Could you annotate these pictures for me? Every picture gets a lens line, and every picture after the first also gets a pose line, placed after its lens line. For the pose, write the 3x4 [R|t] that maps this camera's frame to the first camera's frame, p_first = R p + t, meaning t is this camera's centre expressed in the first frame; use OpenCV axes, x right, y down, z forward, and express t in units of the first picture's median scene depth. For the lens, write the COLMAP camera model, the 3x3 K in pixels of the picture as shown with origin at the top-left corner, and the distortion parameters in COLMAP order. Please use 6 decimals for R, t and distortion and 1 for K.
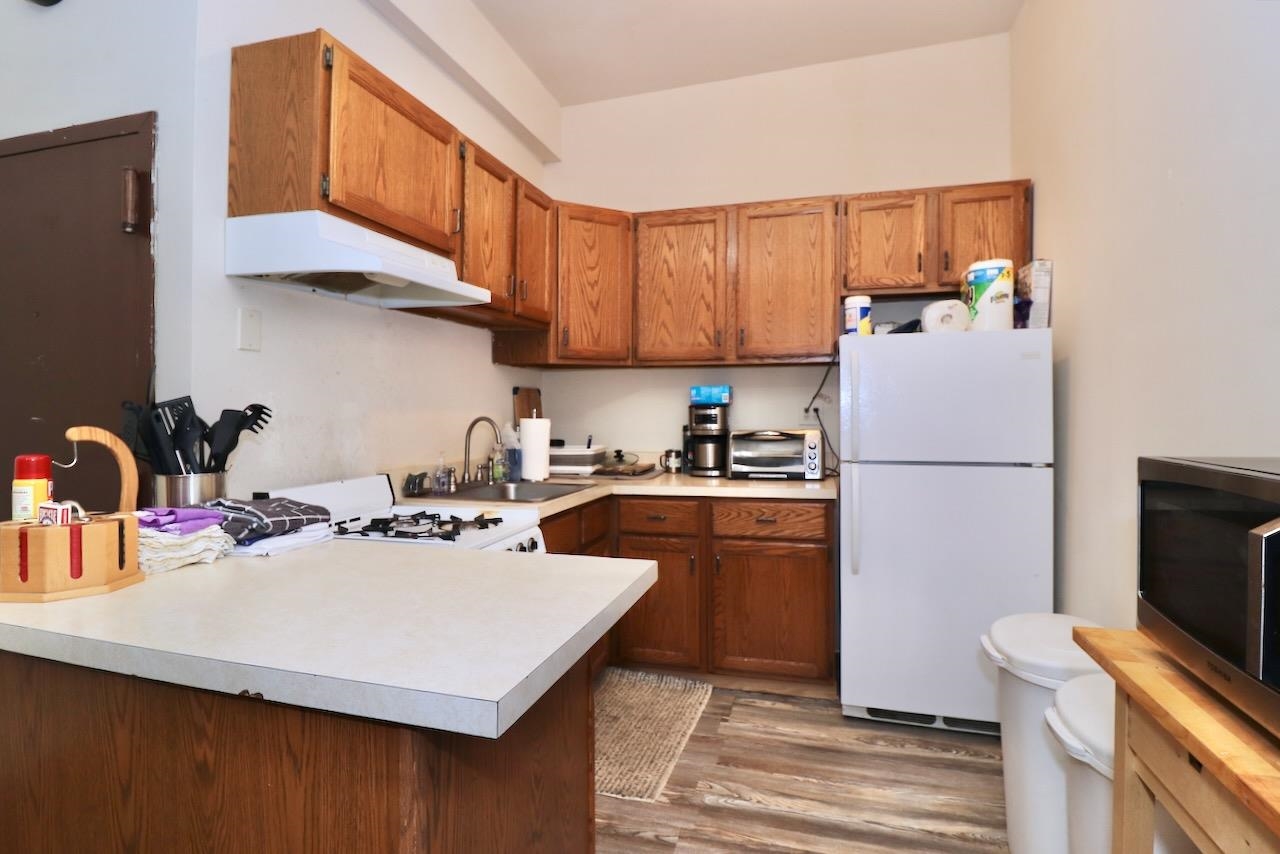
lens RADIAL K [[625.8, 0, 632.4], [0, 625.8, 414.9], [0, 0, 1]] dist [-0.003922, -0.014374]
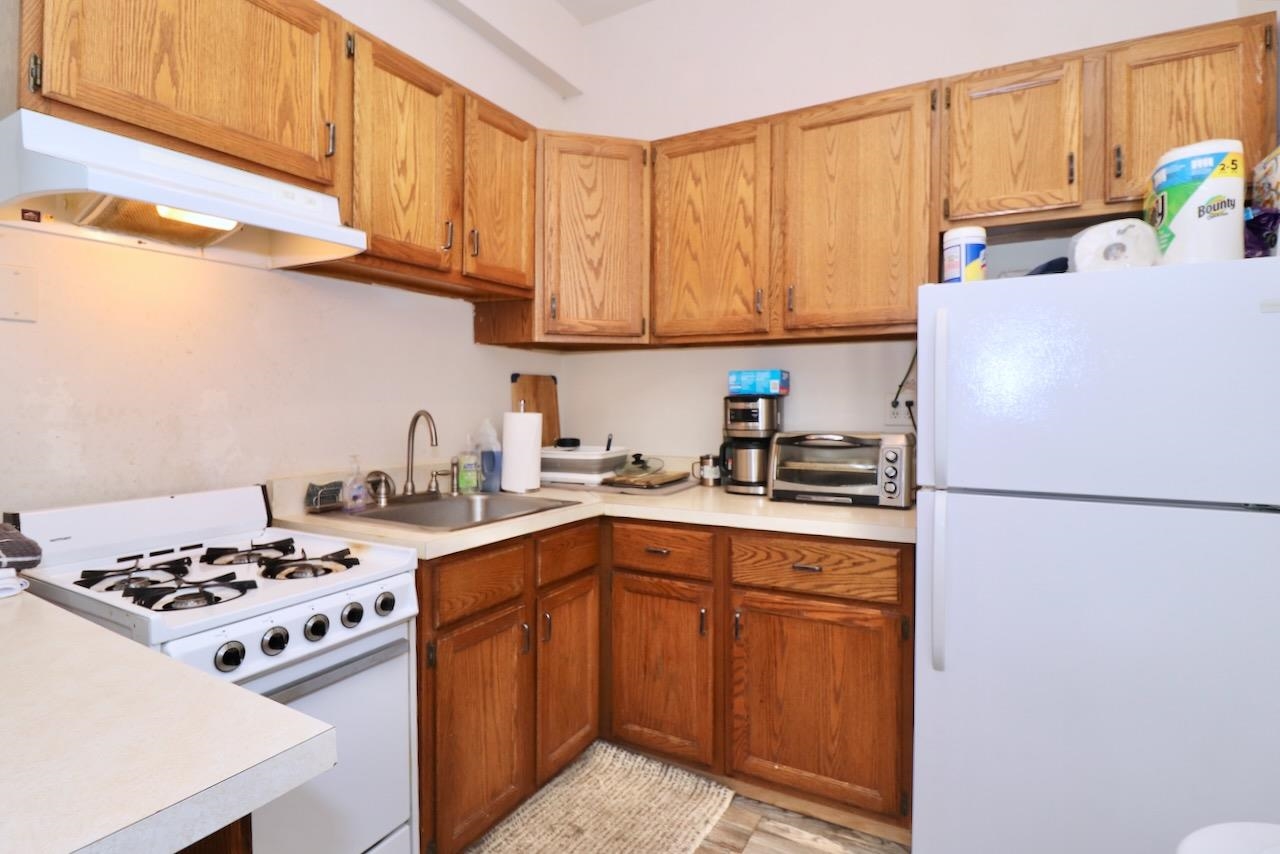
lens RADIAL K [[625.8, 0, 632.4], [0, 625.8, 414.9], [0, 0, 1]] dist [-0.003922, -0.014374]
pose [[0.974351, 0.008711, -0.224864, 0.168394], [-0.005794, 0.999890, 0.013626, -0.003531], [0.224958, -0.011973, 0.974295, 0.283858]]
